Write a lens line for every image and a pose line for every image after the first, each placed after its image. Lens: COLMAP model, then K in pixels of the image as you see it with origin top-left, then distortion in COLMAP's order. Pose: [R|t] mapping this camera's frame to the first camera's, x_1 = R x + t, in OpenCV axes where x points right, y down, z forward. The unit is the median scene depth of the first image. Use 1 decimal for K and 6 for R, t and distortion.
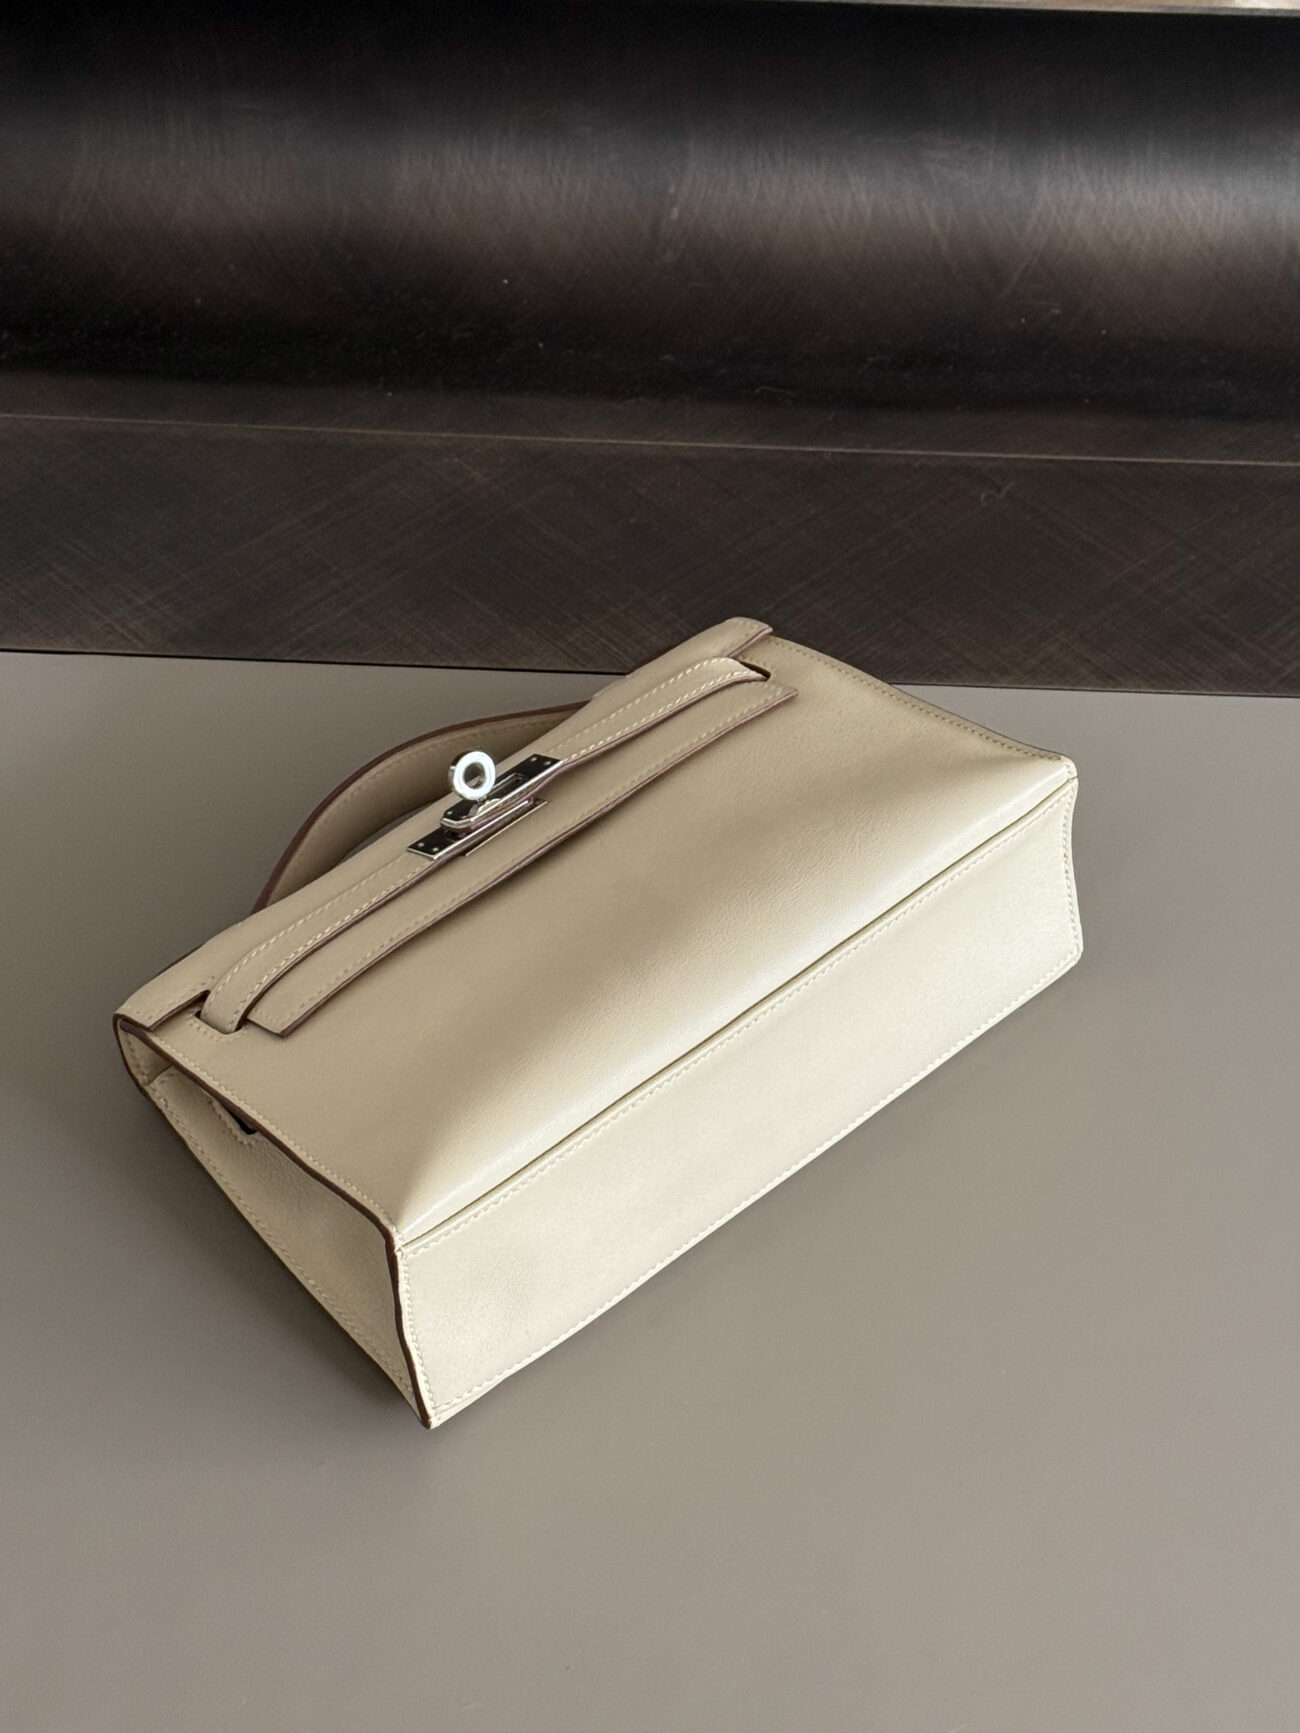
lens RADIAL K [[3526.8, 0, 659.8], [0, 3526.8, 866.6], [0, 0, 1]] dist [0.147298, 0.000000]
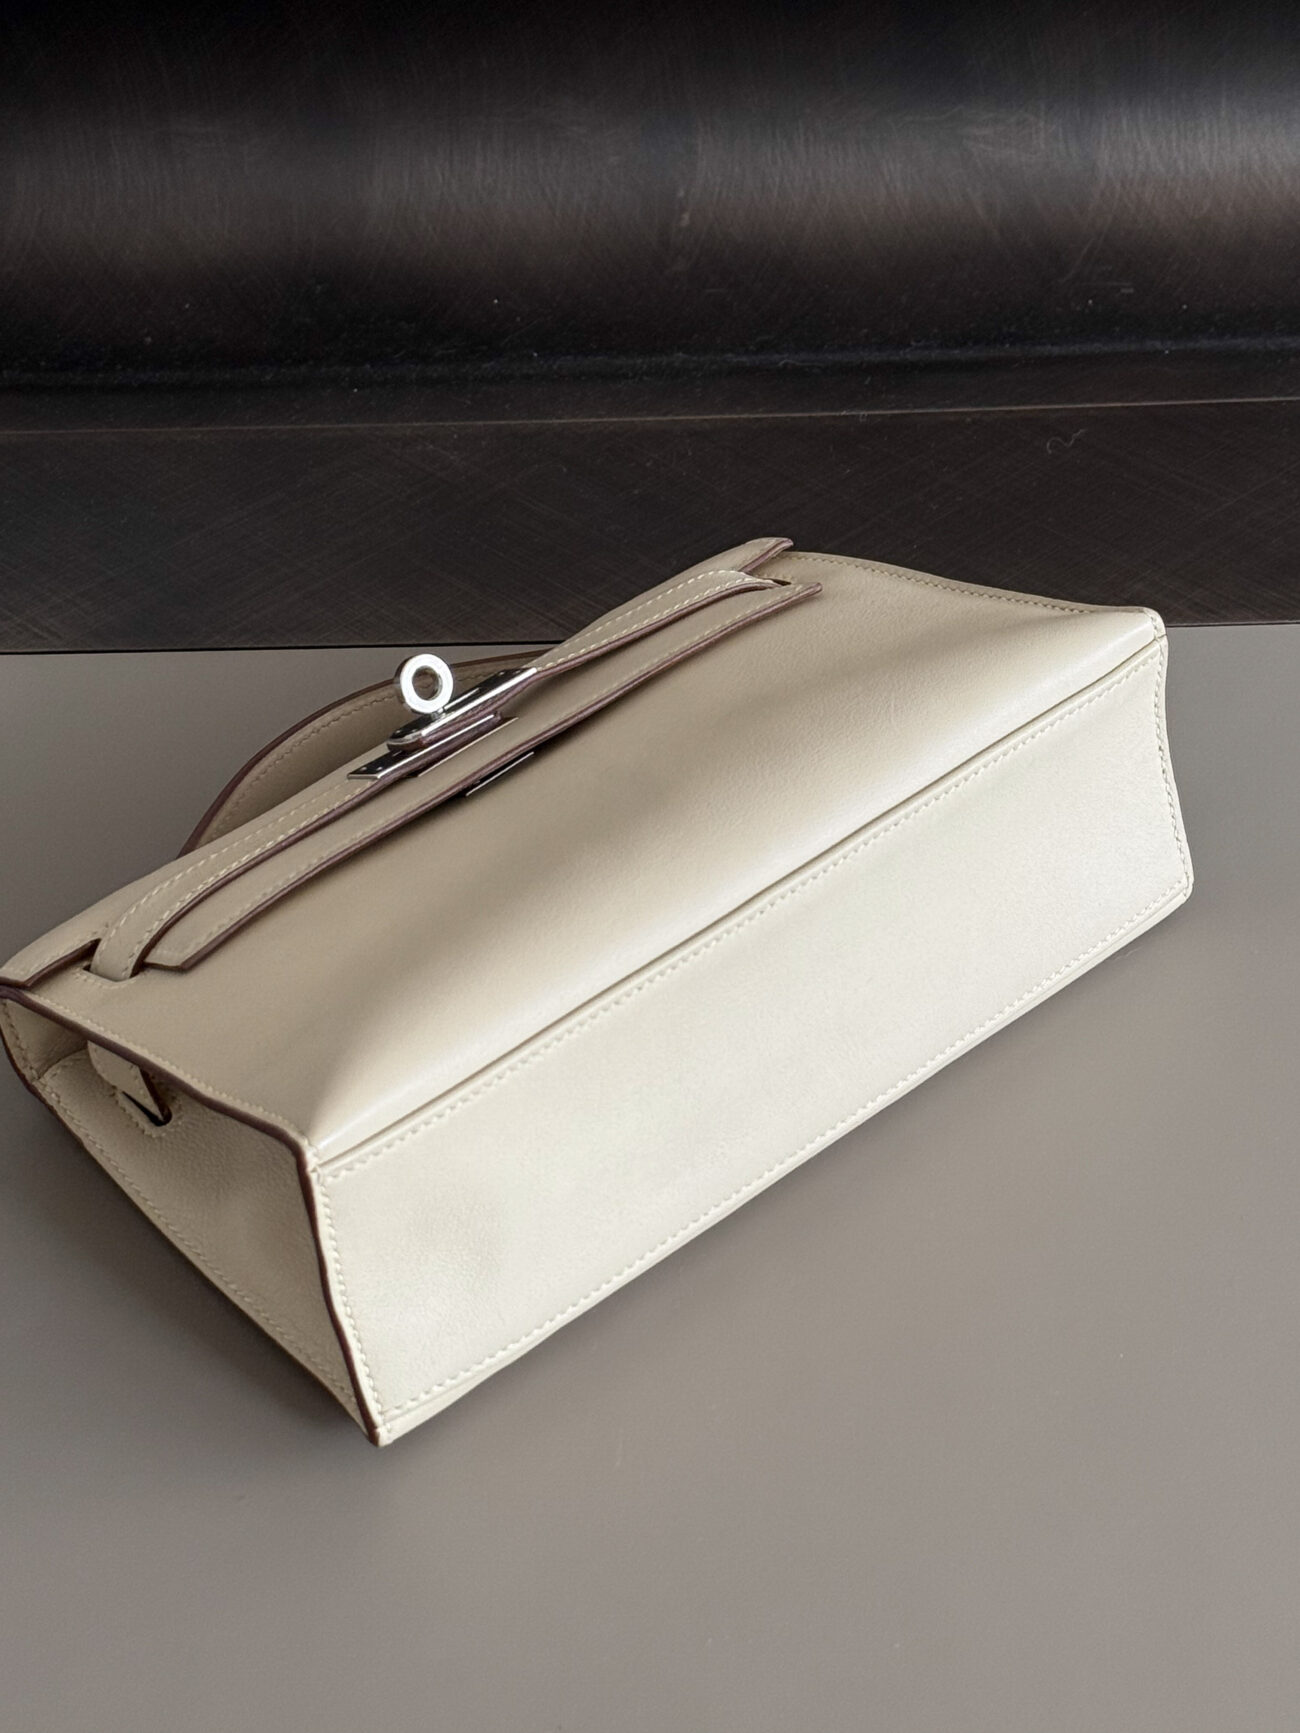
lens RADIAL K [[3526.8, 0, 648.0], [0, 3526.8, 866.2], [0, 0, 1]] dist [0.147298, 0.000000]
pose [[0.997252, -0.056142, -0.048342, 0.030741], [0.046721, 0.982963, -0.177765, 0.139888], [0.057499, 0.175018, 0.982885, 0.175995]]
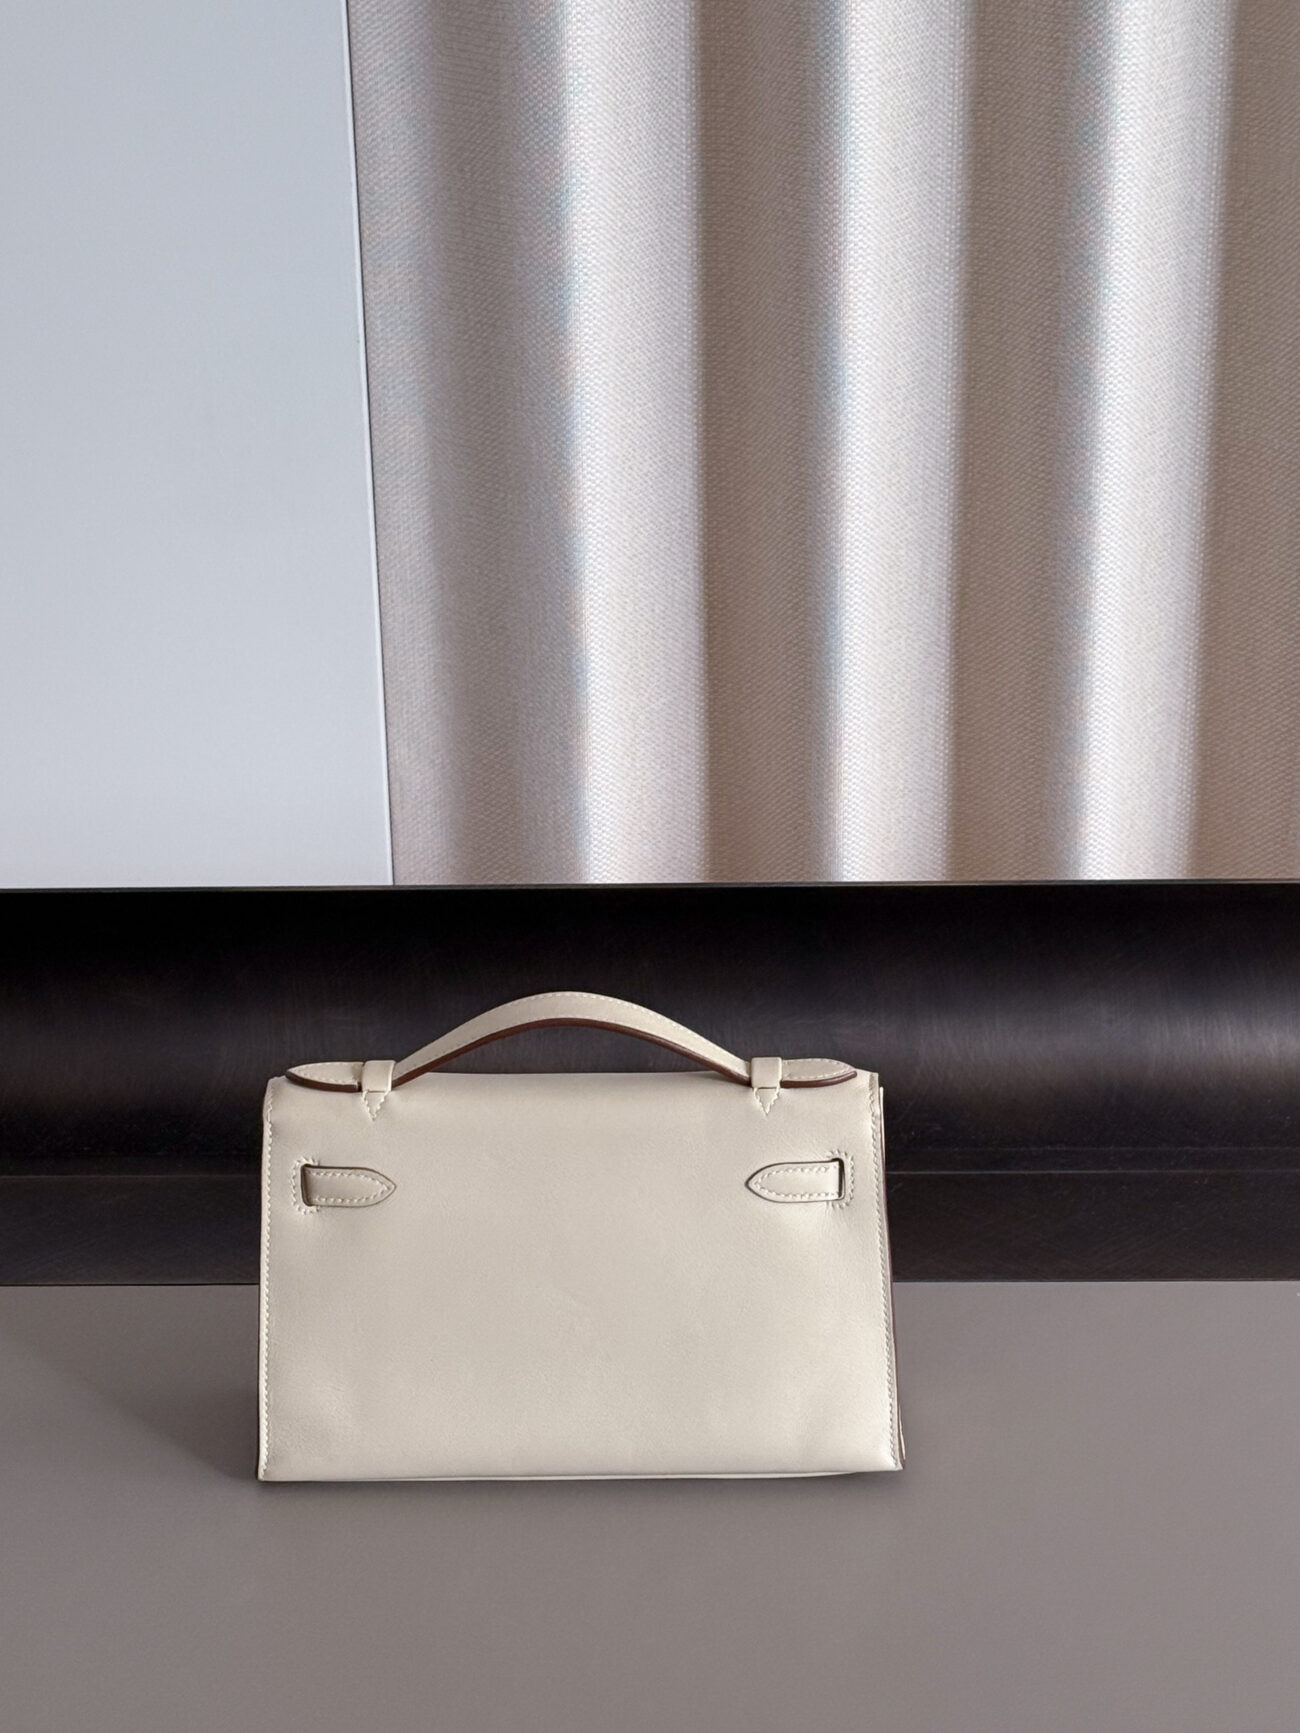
lens RADIAL K [[3526.8, 0, 661.7], [0, 3526.8, 872.0], [0, 0, 1]] dist [0.147298, 0.000000]
pose [[0.998975, -0.041425, -0.018225, 0.038157], [0.026598, 0.863209, -0.504146, 0.462393], [0.036616, 0.503144, 0.863426, -0.223394]]
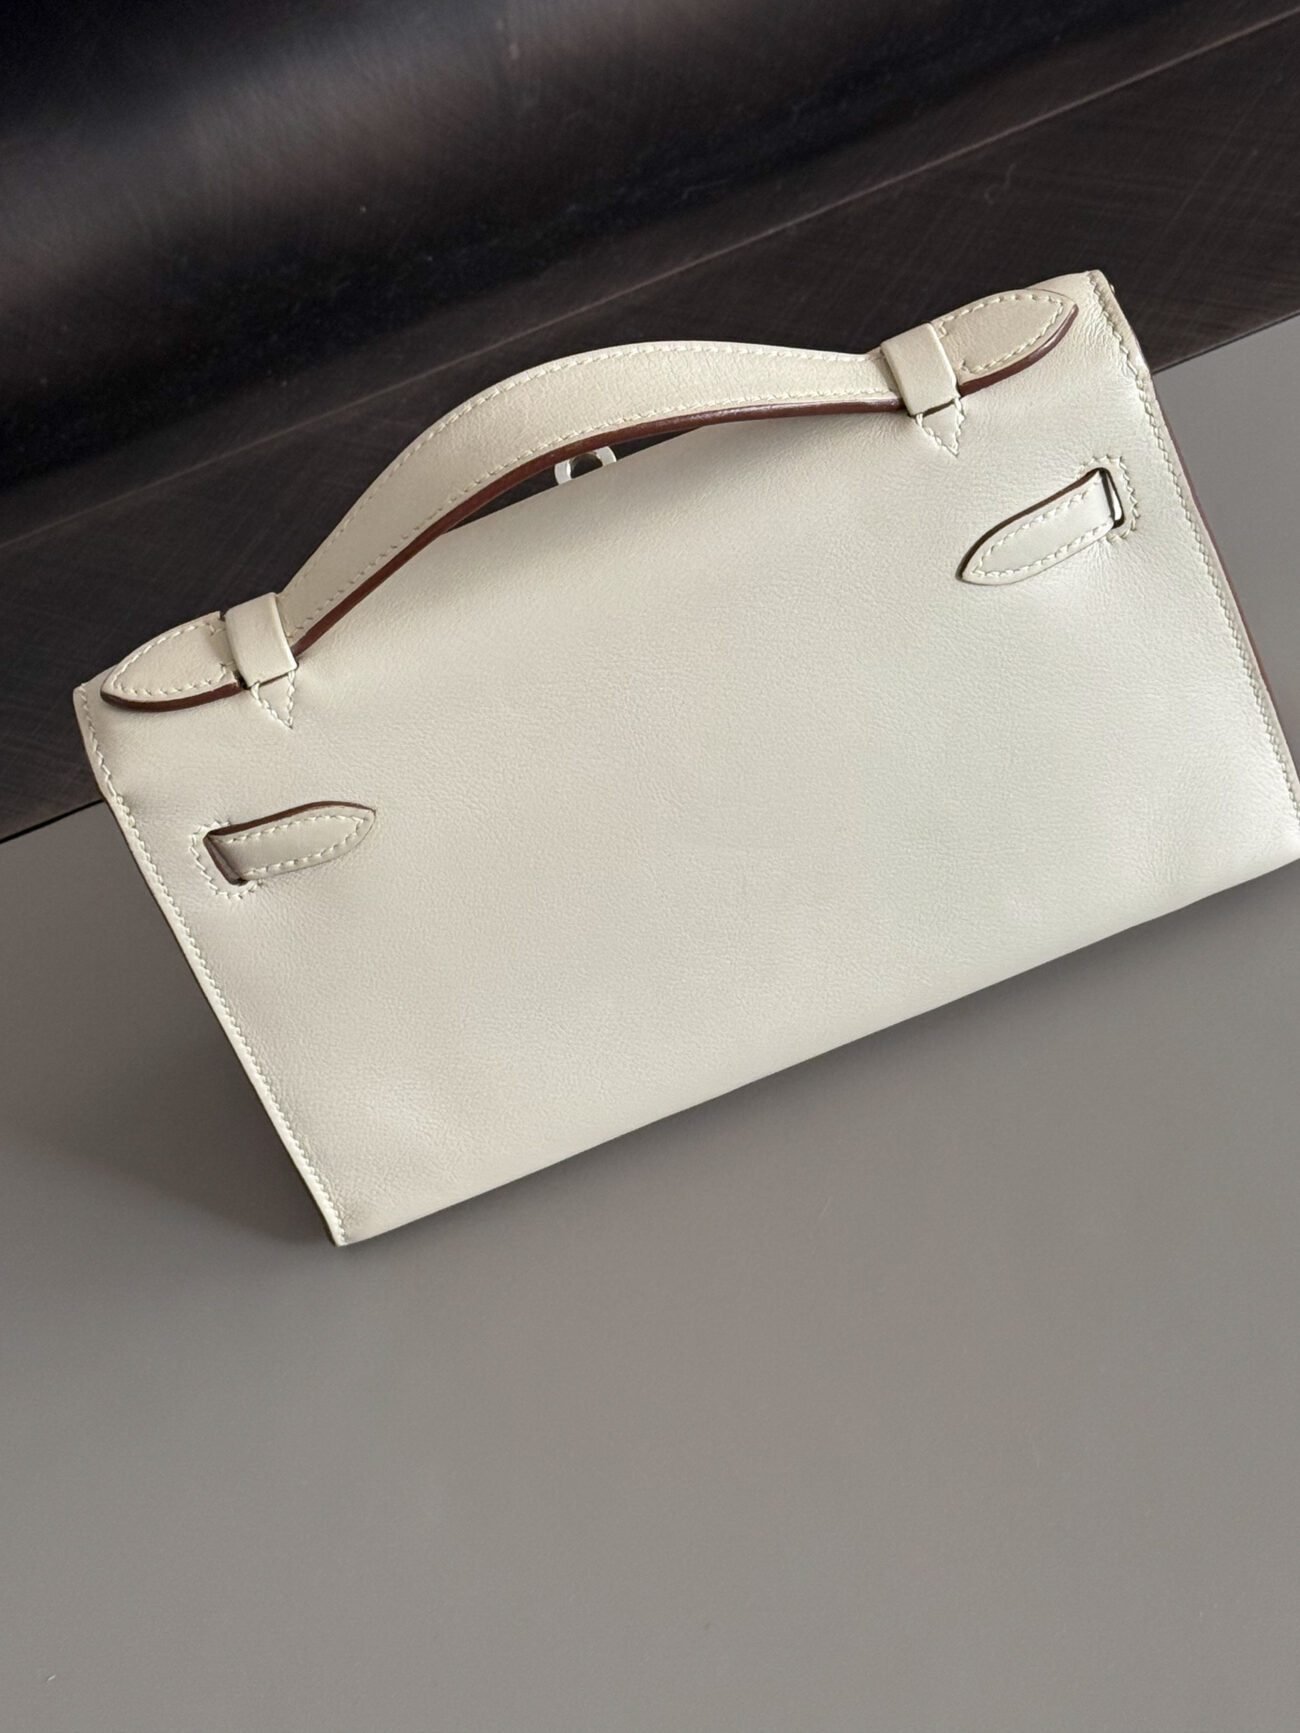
lens RADIAL K [[3526.8, 0, 644.4], [0, 3526.8, 873.8], [0, 0, 1]] dist [0.147298, 0.000000]
pose [[0.912433, -0.404025, -0.065044, 0.009097], [0.404782, 0.914412, -0.001673, 0.008210], [0.060153, -0.024802, 0.997881, 0.170348]]
